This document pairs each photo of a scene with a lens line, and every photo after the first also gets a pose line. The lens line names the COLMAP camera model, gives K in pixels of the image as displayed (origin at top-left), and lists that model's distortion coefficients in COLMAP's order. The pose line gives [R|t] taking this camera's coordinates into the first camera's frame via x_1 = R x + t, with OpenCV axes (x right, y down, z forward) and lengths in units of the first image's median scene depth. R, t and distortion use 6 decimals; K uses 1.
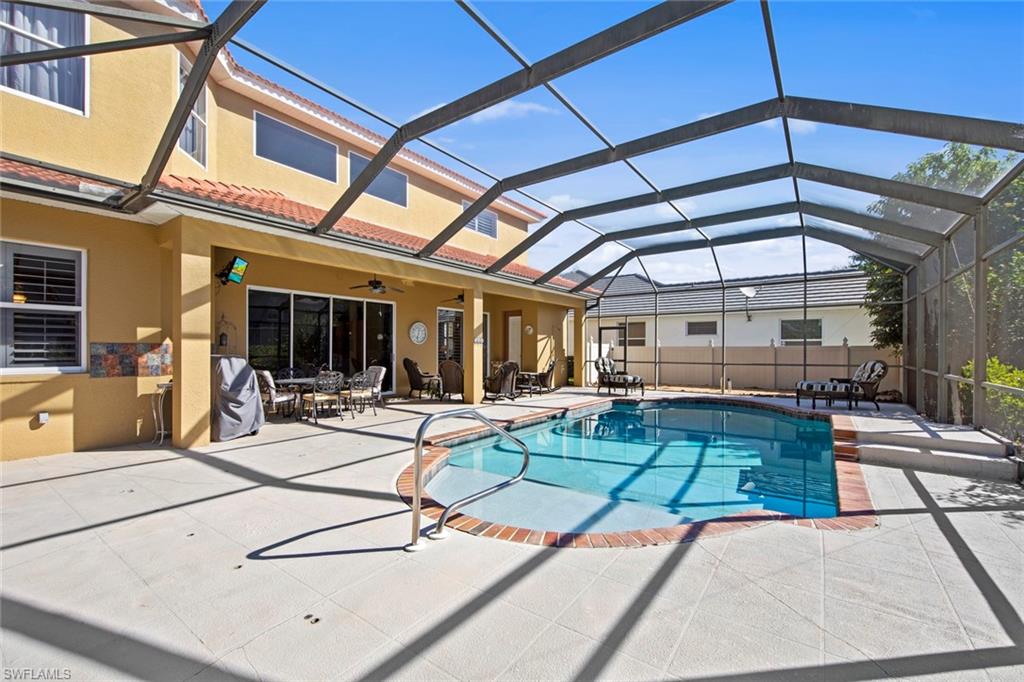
lens RADIAL K [[422.9, 0, 516.3], [0, 422.9, 346.2], [0, 0, 1]] dist [-0.000402, -0.001730]
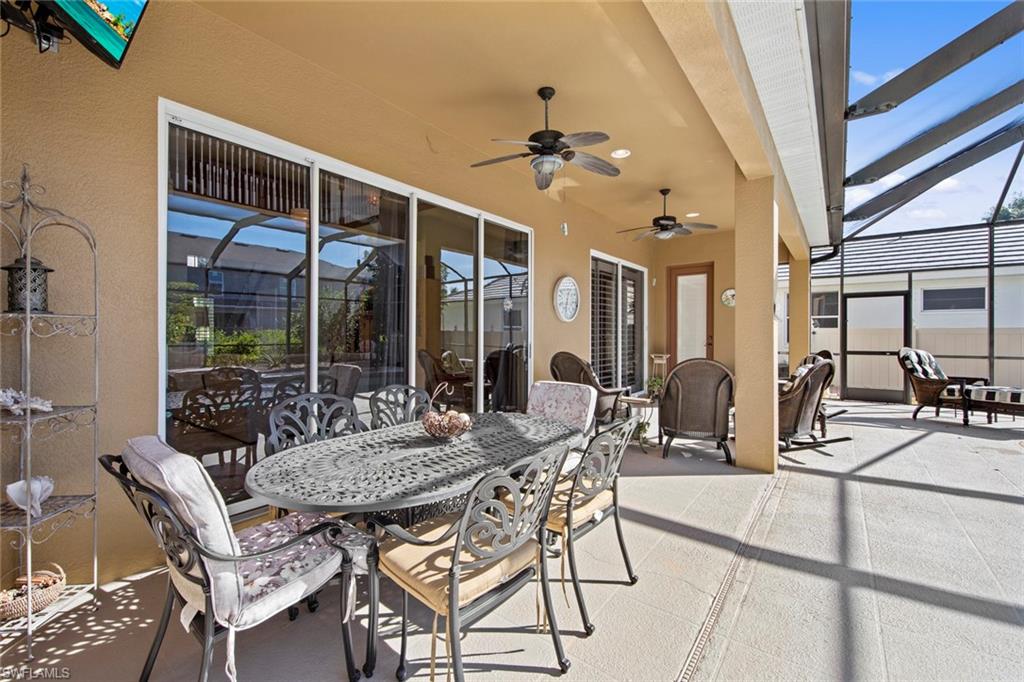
lens RADIAL K [[422.9, 0, 508.2], [0, 422.9, 334.6], [0, 0, 1]] dist [-0.000402, -0.001730]
pose [[0.999217, -0.001860, -0.039529, -0.261985], [0.002146, 0.999972, 0.007203, 0.005587], [0.039515, -0.007282, 0.999192, 0.481102]]
